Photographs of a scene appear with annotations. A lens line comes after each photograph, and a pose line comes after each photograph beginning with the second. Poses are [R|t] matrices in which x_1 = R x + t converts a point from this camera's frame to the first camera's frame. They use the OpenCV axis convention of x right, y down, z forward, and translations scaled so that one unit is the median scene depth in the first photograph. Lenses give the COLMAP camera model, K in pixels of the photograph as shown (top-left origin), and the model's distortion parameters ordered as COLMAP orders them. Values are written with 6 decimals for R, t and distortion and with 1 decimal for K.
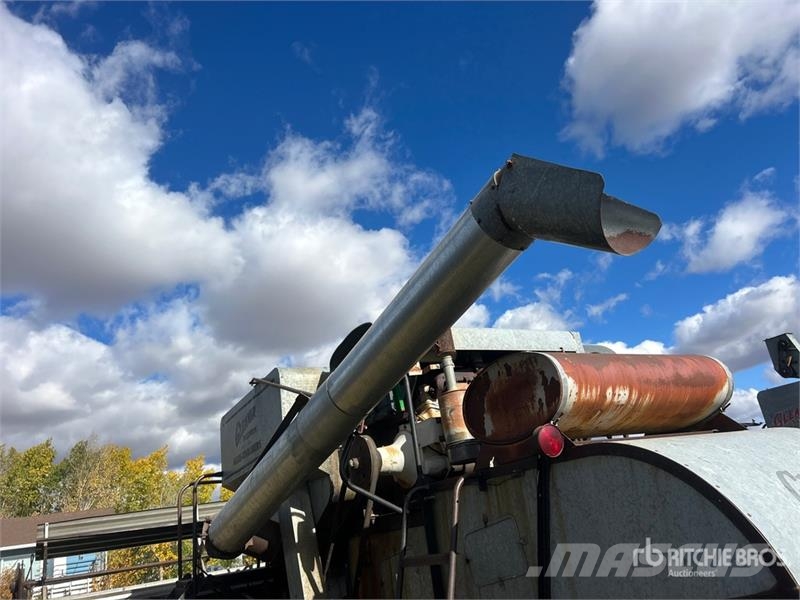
lens RADIAL K [[594.9, 0, 403.4], [0, 594.9, 296.9], [0, 0, 1]] dist [0.048485, -0.055850]
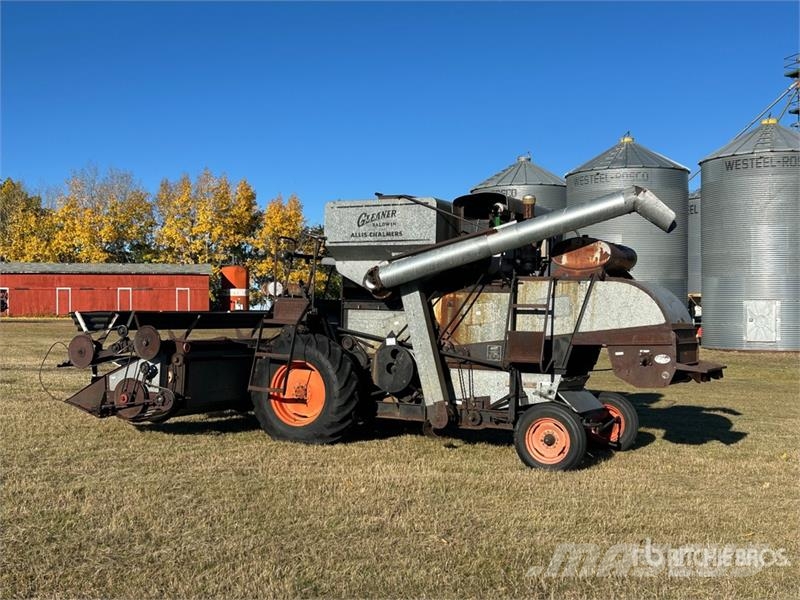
lens RADIAL K [[941.0, 0, 401.9], [0, 941.0, 304.0], [0, 0, 1]] dist [0.099734, 0.000000]
pose [[0.826649, 0.167701, 0.537148, -2.128288], [-0.334366, 0.914155, 0.229171, -0.245508], [-0.452604, -0.369048, 0.811759, -1.647538]]
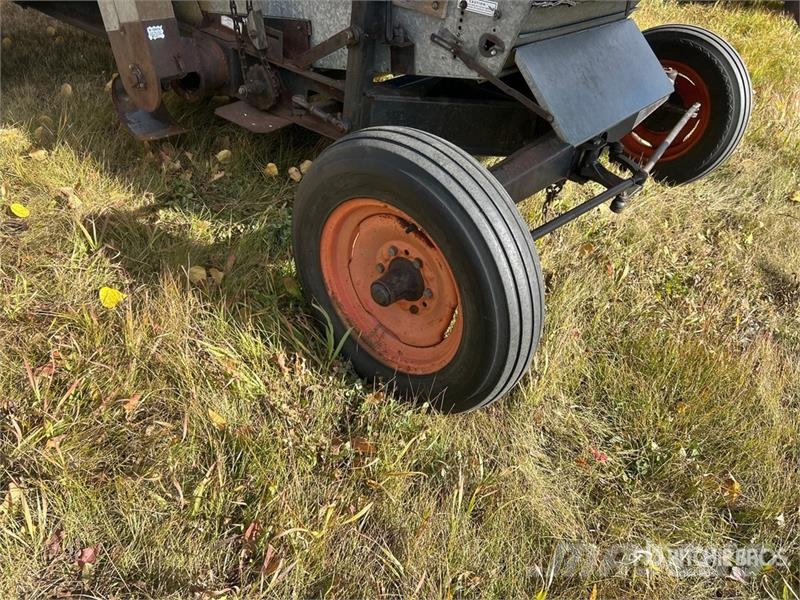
lens RADIAL K [[594.9, 0, 394.6], [0, 594.9, 297.7], [0, 0, 1]] dist [0.048485, -0.055850]
pose [[0.888332, -0.040097, 0.457449, -0.166153], [-0.366068, 0.539596, 0.758176, 0.373843], [-0.277238, -0.840969, 0.464662, 0.303697]]
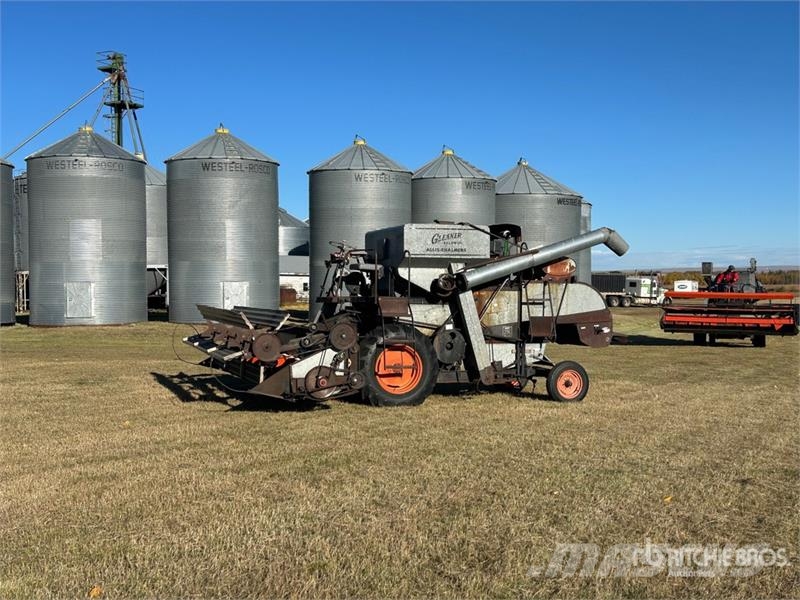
lens RADIAL K [[941.0, 0, 399.3], [0, 941.0, 300.0], [0, 0, 1]] dist [0.099734, 0.000000]
pose [[0.186136, 0.141889, 0.972225, -5.102458], [-0.392877, 0.917715, -0.058716, 0.974987], [-0.900556, -0.371036, 0.226564, 0.370175]]
